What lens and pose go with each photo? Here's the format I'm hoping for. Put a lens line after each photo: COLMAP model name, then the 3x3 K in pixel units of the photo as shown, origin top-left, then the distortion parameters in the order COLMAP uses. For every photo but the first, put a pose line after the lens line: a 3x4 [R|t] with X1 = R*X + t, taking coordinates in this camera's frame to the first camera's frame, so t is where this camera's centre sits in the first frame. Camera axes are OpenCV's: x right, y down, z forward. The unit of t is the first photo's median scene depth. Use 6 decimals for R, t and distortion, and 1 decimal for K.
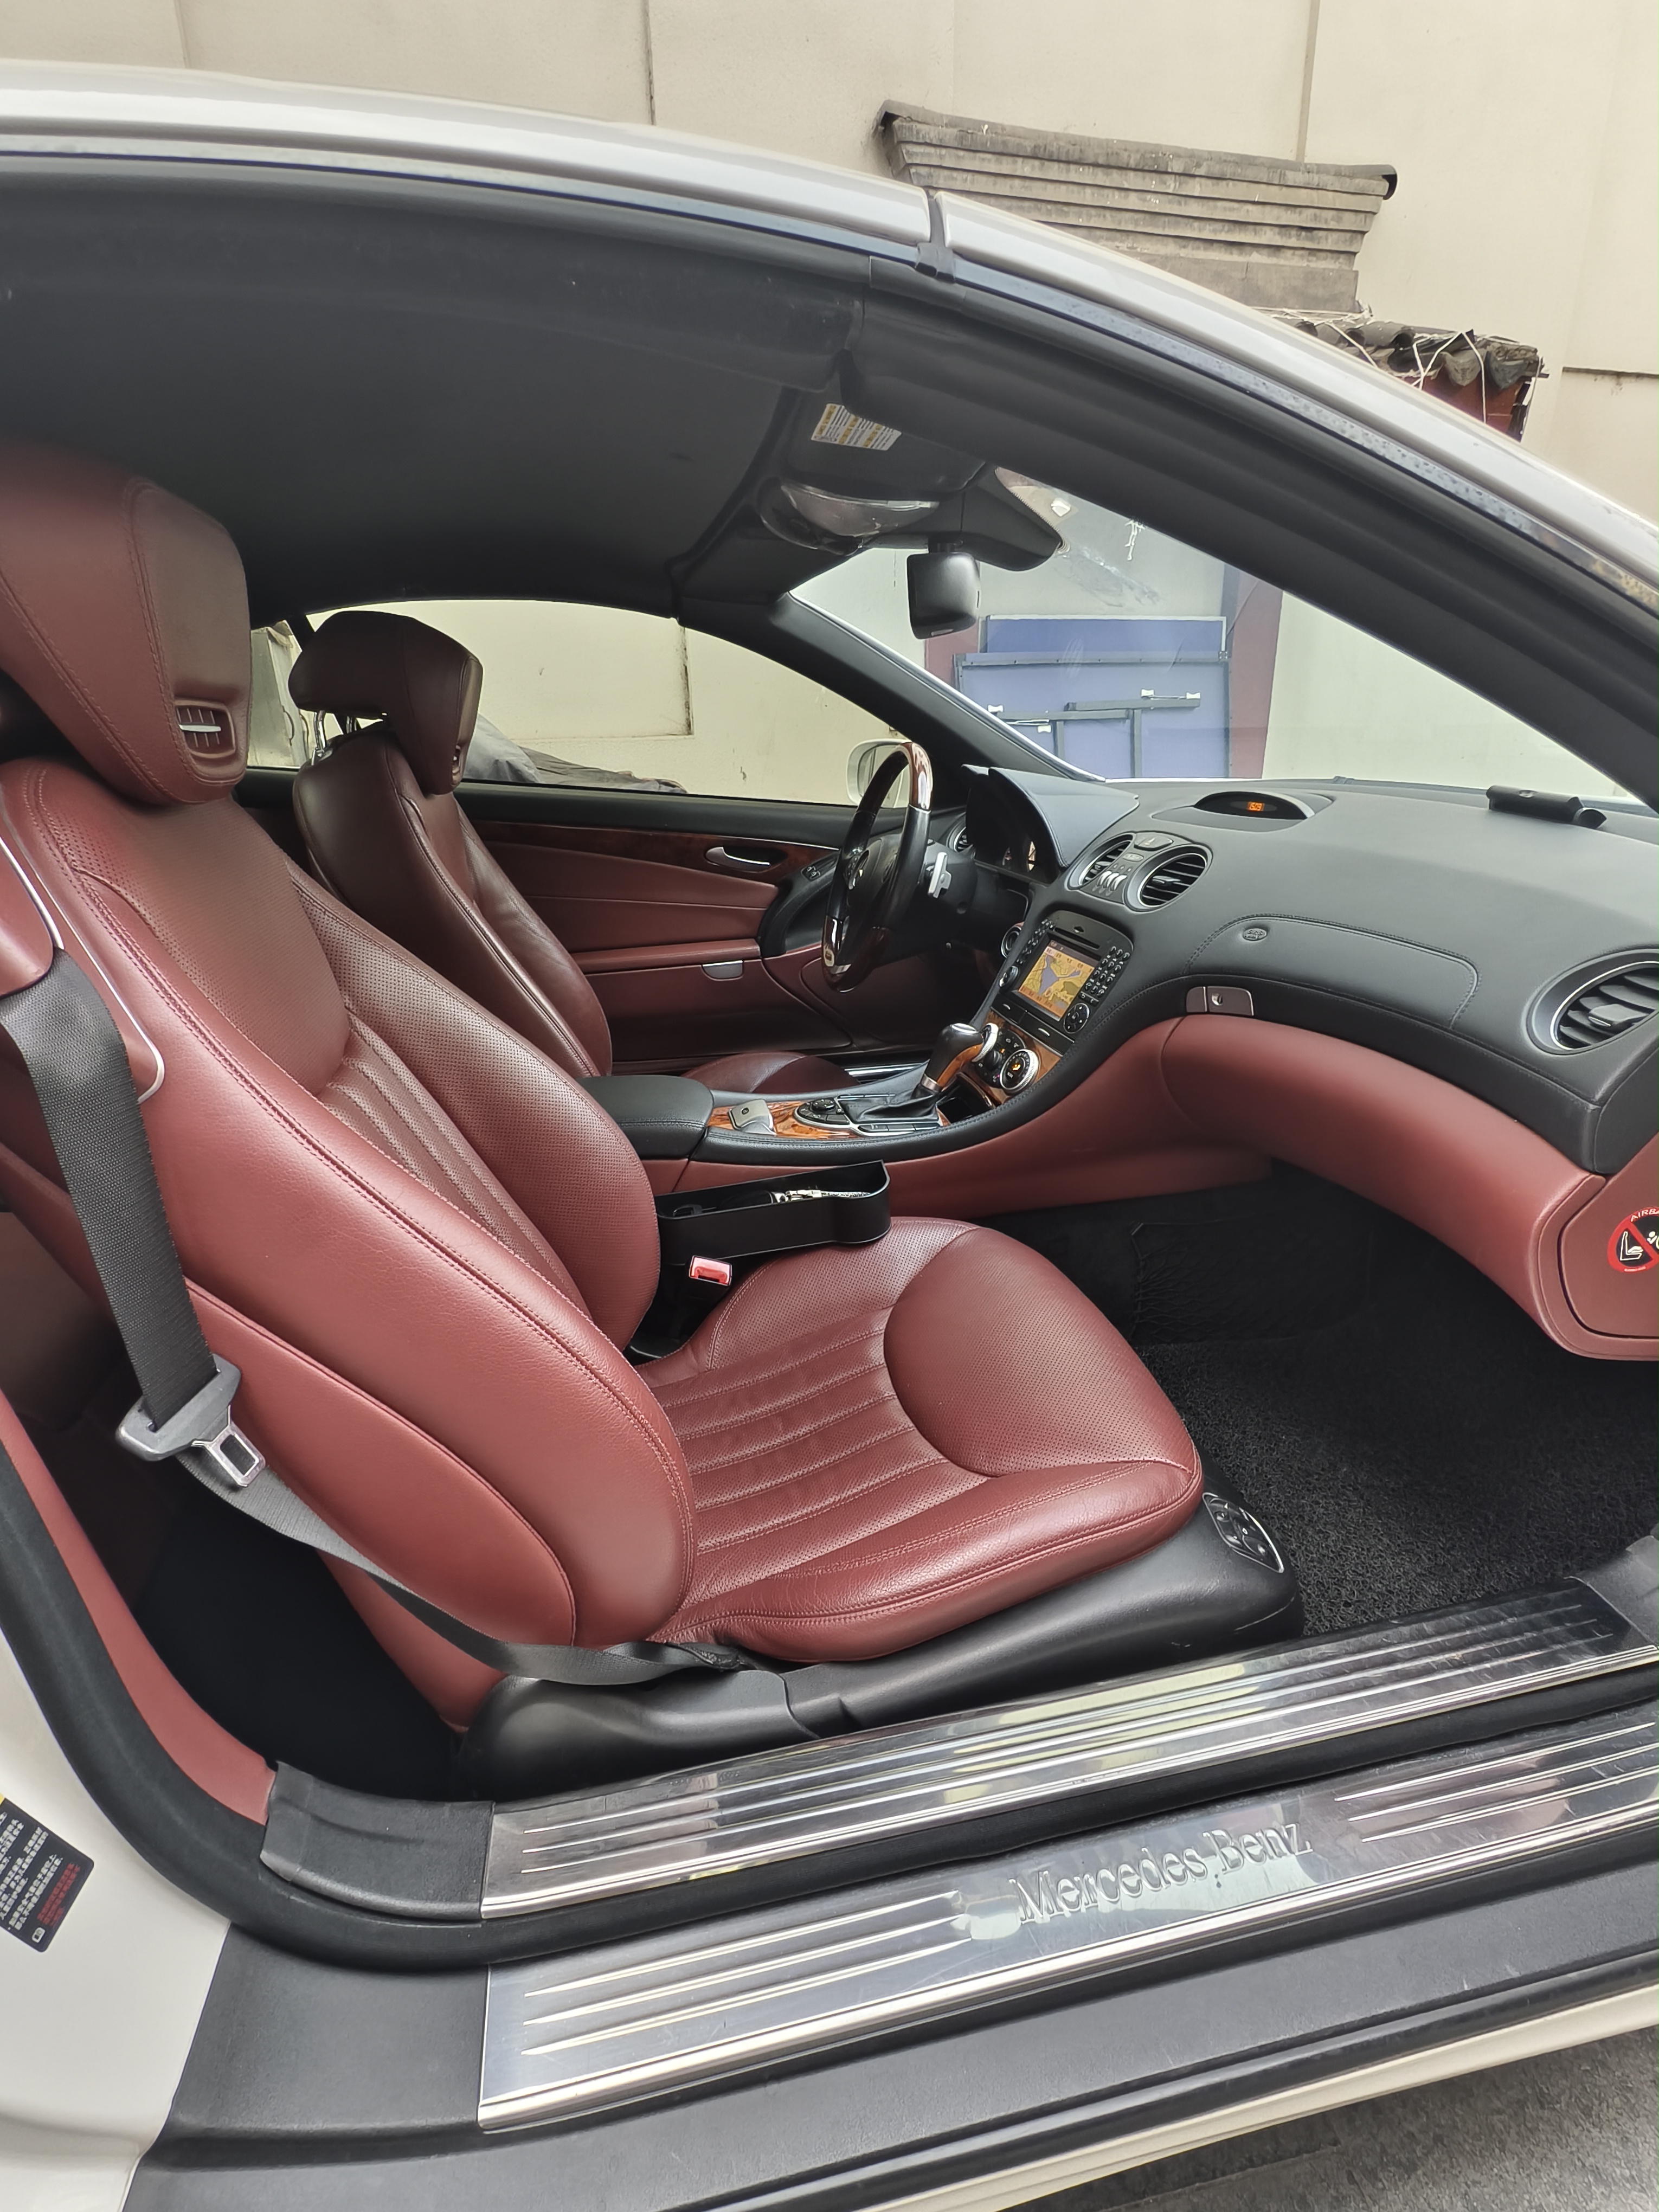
lens RADIAL K [[1017.3, 0, 809.7], [0, 1017.3, 1120.5], [0, 0, 1]] dist [0.002993, -0.003540]
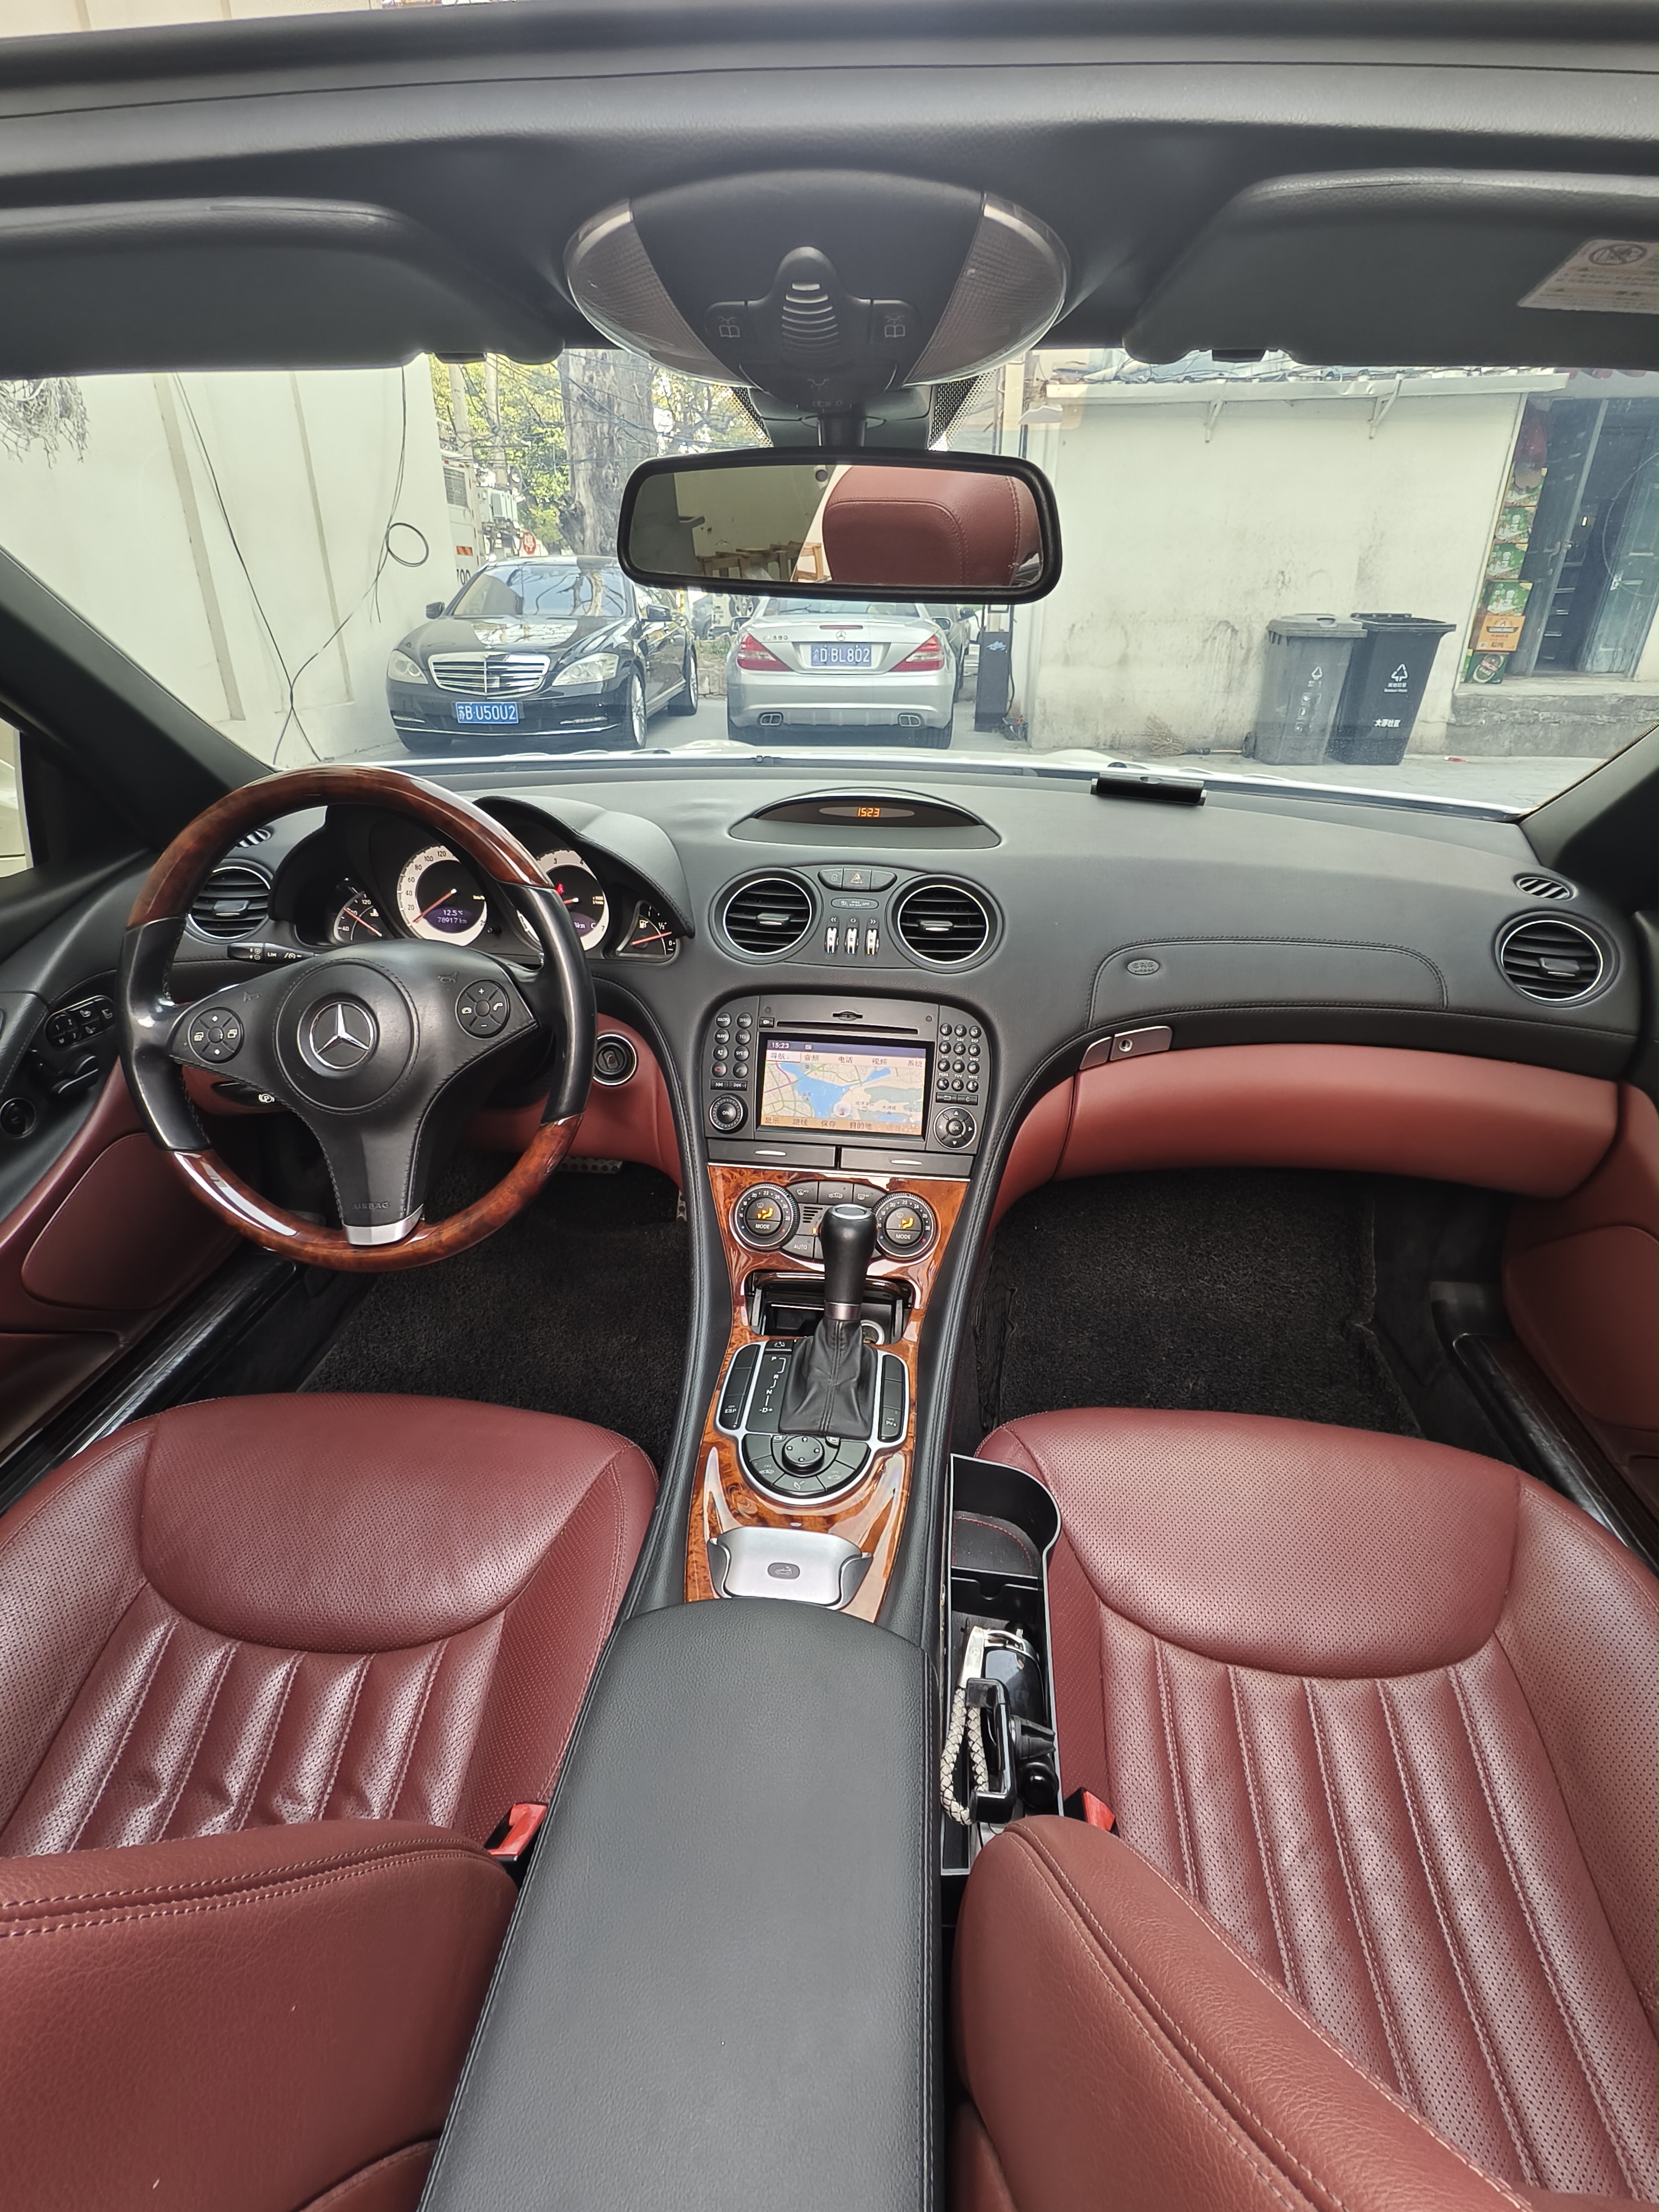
lens RADIAL K [[1017.3, 0, 828.7], [0, 1017.3, 1109.3], [0, 0, 1]] dist [0.002993, -0.003540]
pose [[0.293660, -0.398956, 0.868676, -0.104102], [0.320935, 0.897143, 0.303537, -0.094437], [-0.900425, 0.189651, 0.391494, 0.199790]]
